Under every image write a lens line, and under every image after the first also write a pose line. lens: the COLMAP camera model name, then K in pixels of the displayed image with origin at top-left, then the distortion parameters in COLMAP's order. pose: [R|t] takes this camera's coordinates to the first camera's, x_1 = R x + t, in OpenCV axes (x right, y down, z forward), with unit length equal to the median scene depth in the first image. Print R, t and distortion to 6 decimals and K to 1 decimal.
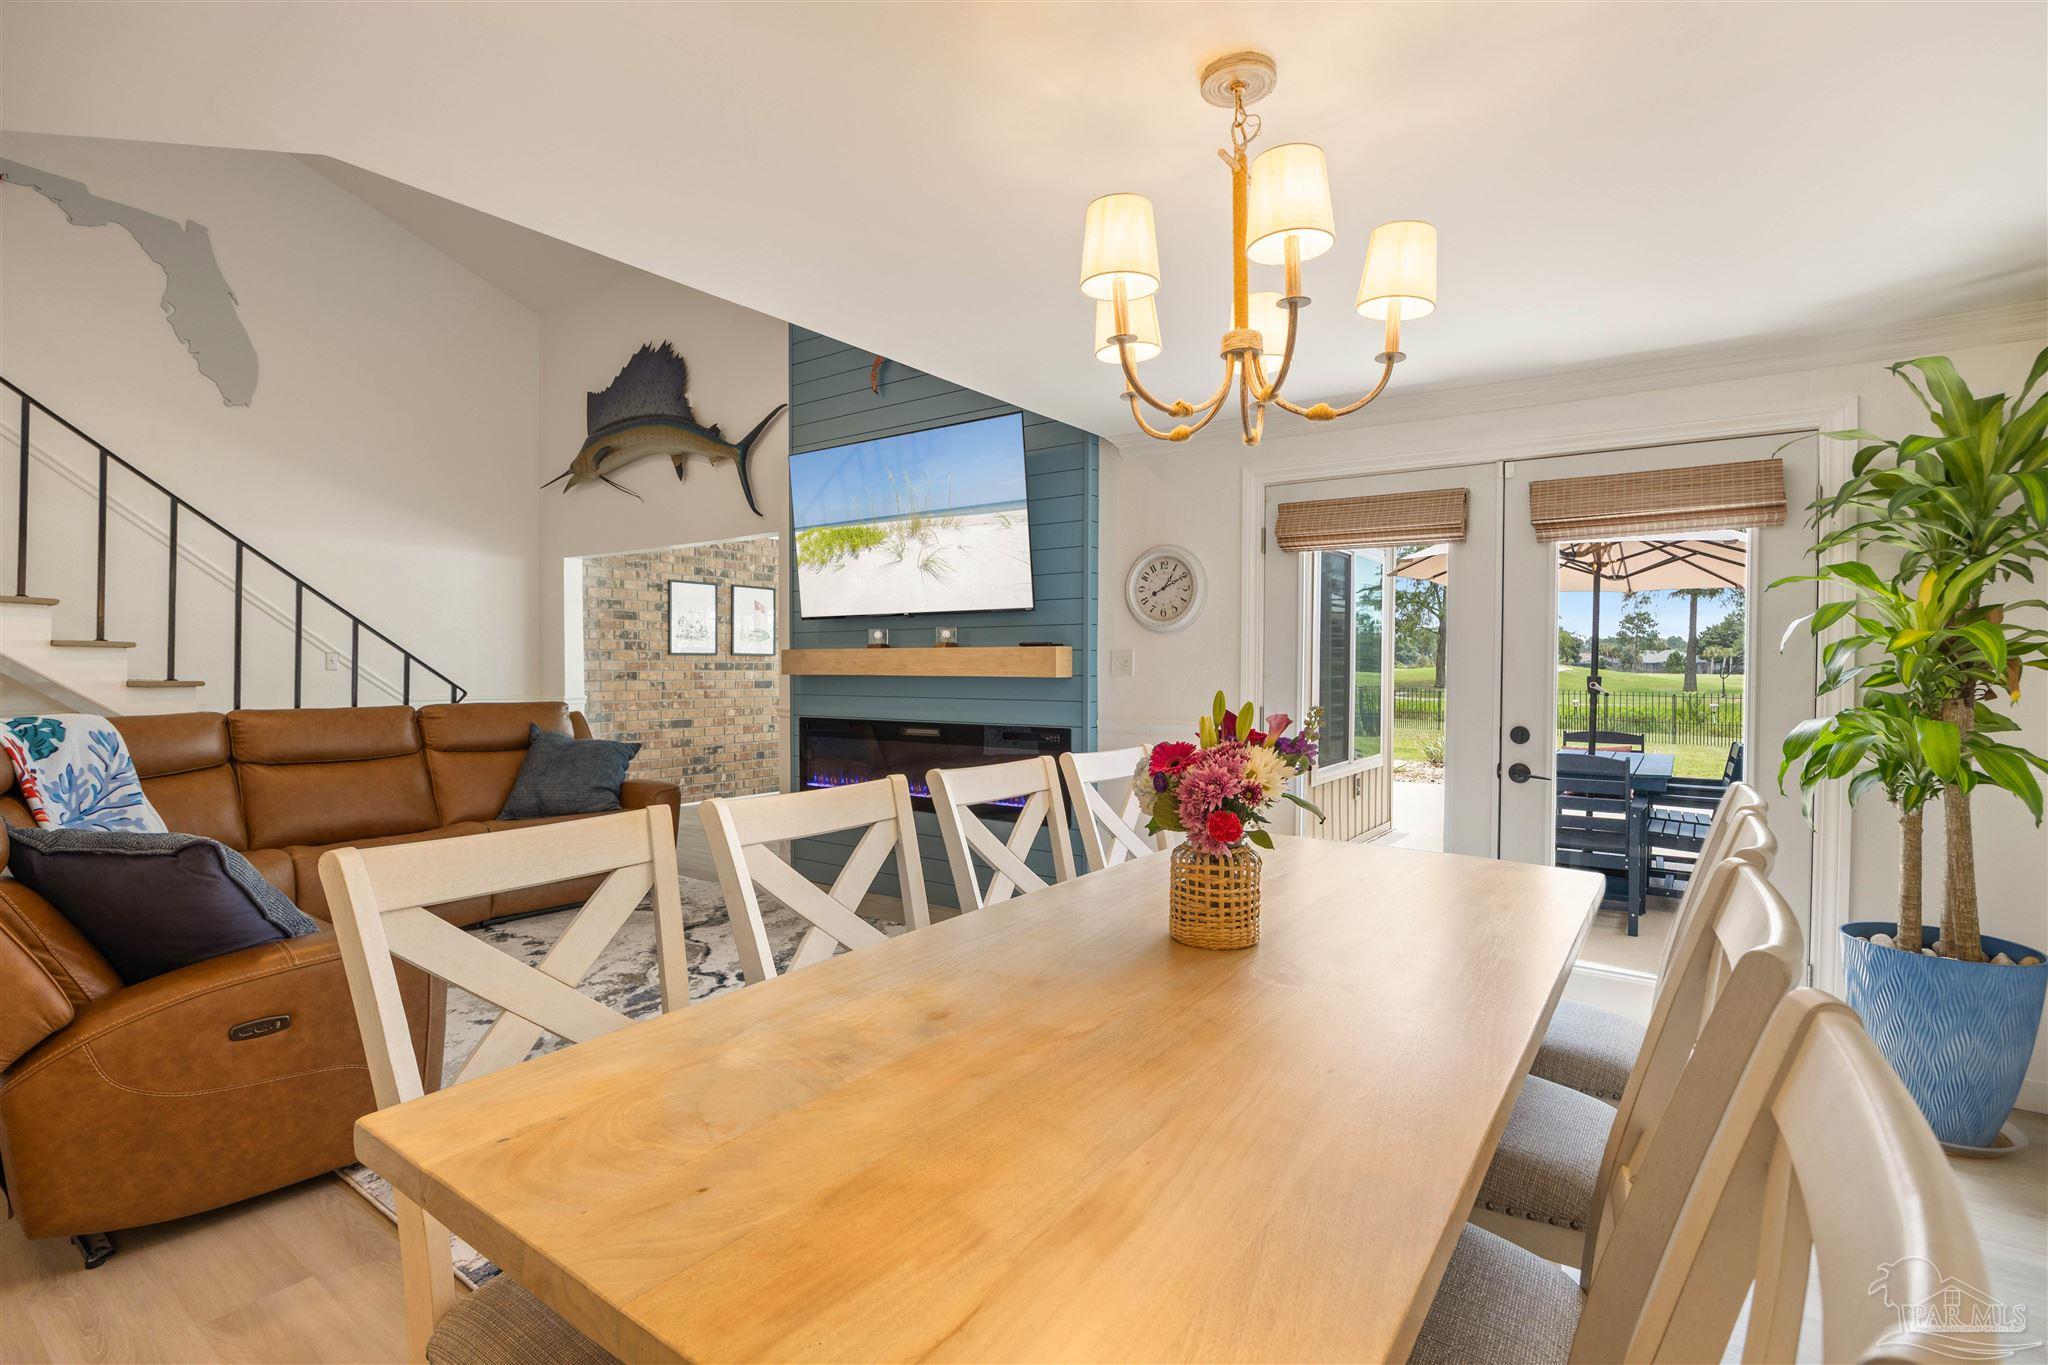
lens RADIAL K [[949.0, 0, 1025.7], [0, 949.0, 662.4], [0, 0, 1]] dist [-0.001015, -0.000017]
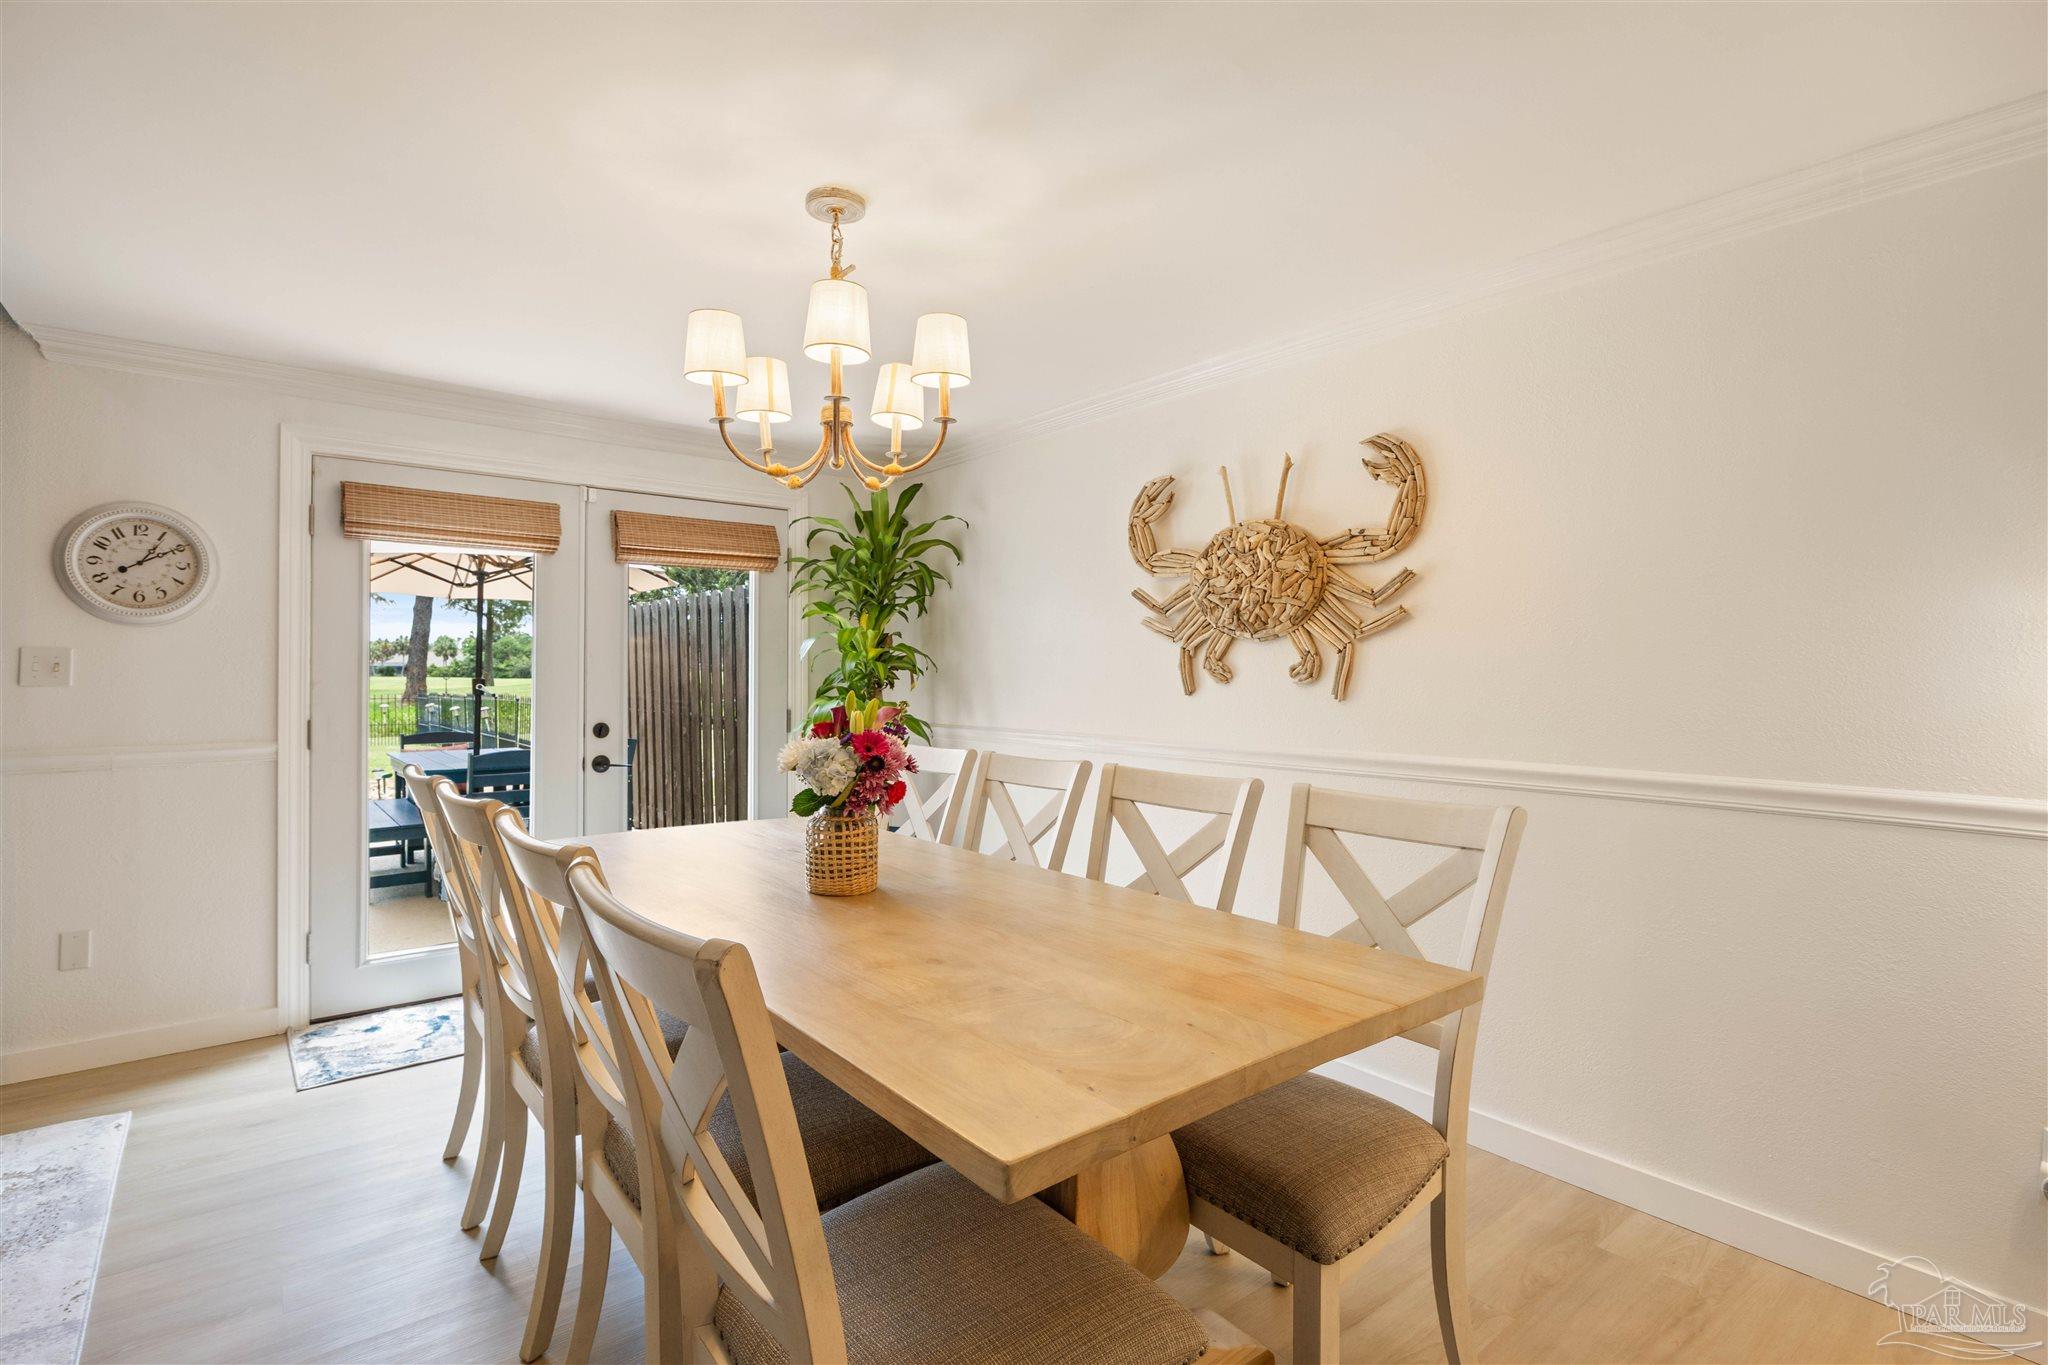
lens RADIAL K [[949.0, 0, 1025.7], [0, 949.0, 662.4], [0, 0, 1]] dist [-0.001015, -0.000017]
pose [[0.276780, 0.003753, 0.960926, -0.431601], [-0.001510, 0.999993, -0.003471, -0.001740], [-0.960932, -0.000491, 0.276784, 0.195420]]
